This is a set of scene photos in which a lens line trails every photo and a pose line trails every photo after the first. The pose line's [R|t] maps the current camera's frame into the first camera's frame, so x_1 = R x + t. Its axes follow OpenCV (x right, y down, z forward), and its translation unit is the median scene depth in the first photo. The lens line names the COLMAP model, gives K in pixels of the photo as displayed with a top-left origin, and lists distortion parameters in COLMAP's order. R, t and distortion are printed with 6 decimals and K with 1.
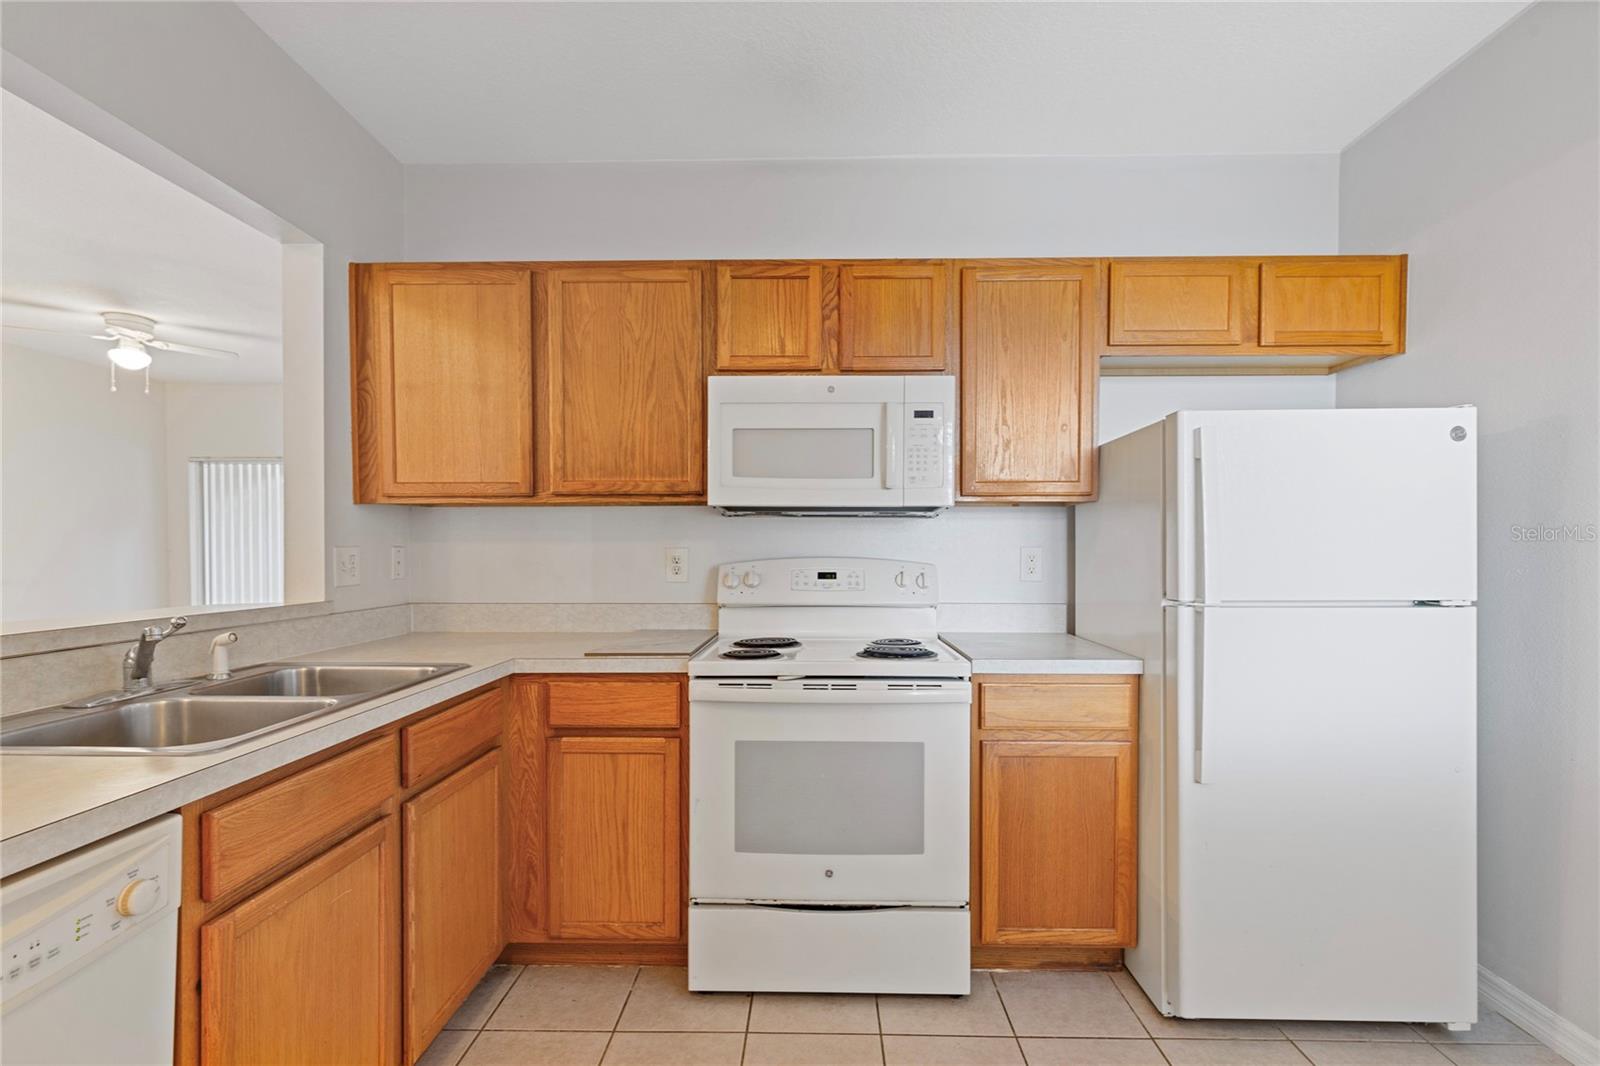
lens RADIAL K [[766.9, 0, 802.2], [0, 766.9, 547.4], [0, 0, 1]] dist [0.028979, -0.000516]
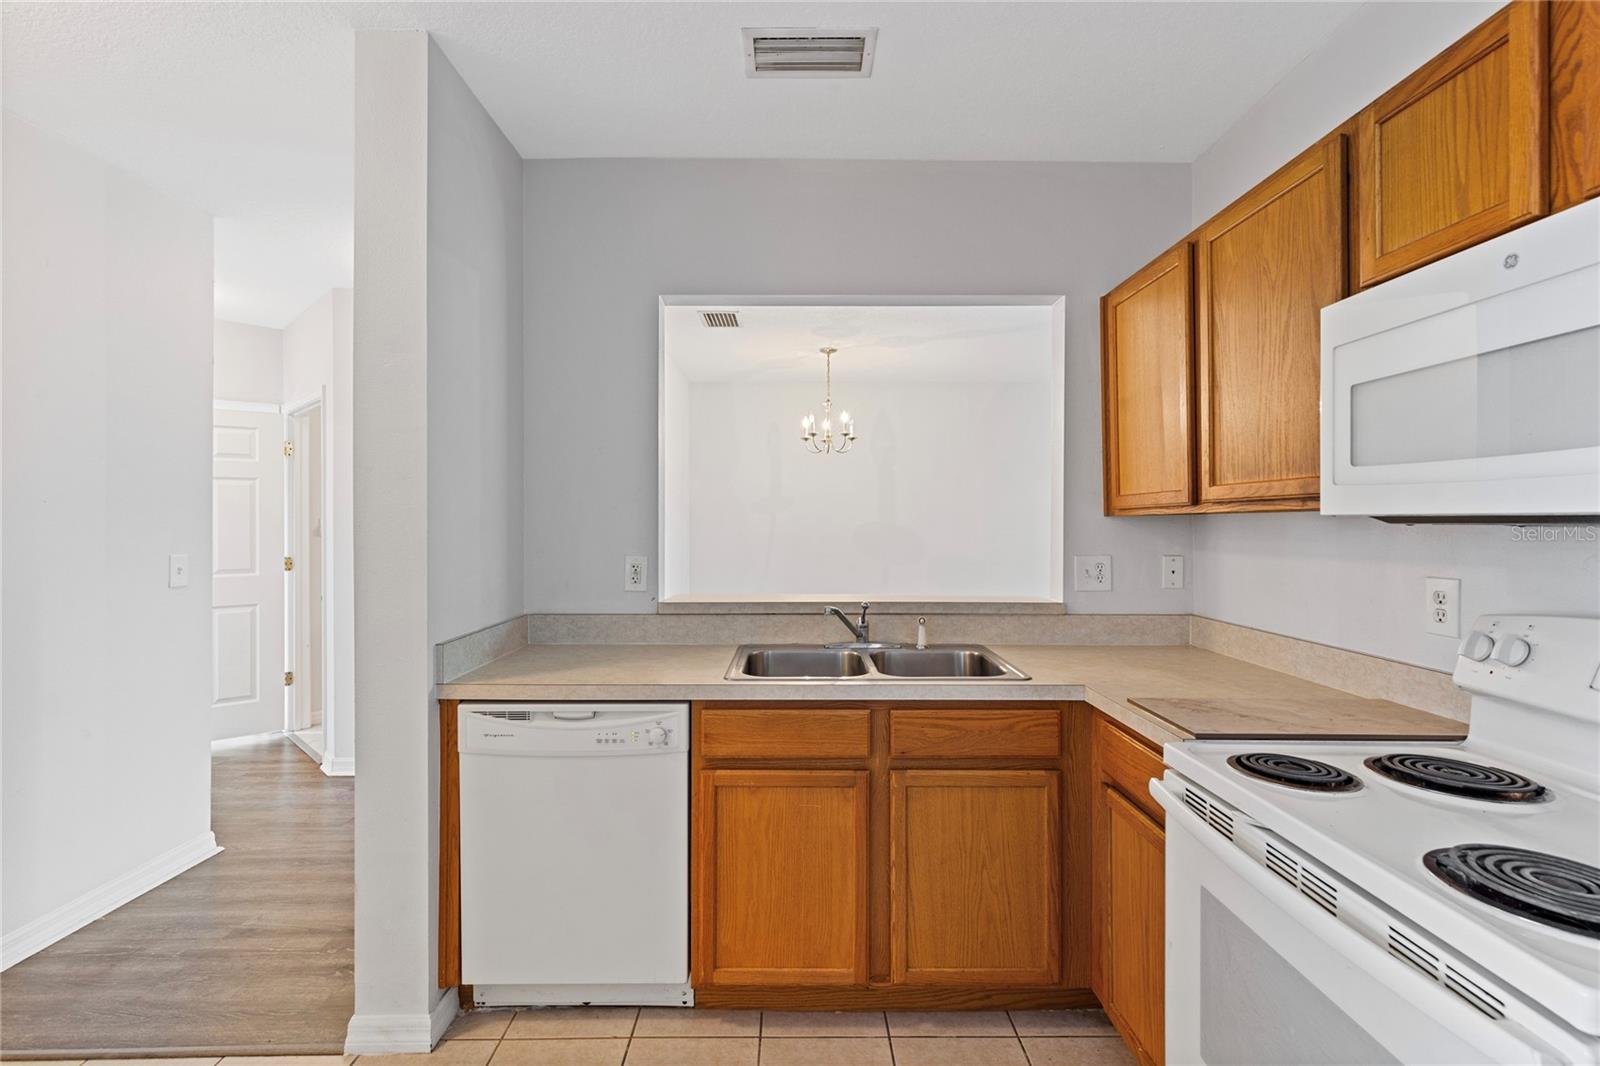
lens RADIAL K [[745.1, 0, 793.4], [0, 745.1, 507.8], [0, 0, 1]] dist [0.003863, -0.000844]
pose [[0.016162, -0.018507, -0.999698, 0.481910], [-0.003169, 0.999823, -0.018561, -0.048909], [0.999864, 0.003468, 0.016100, 0.568679]]
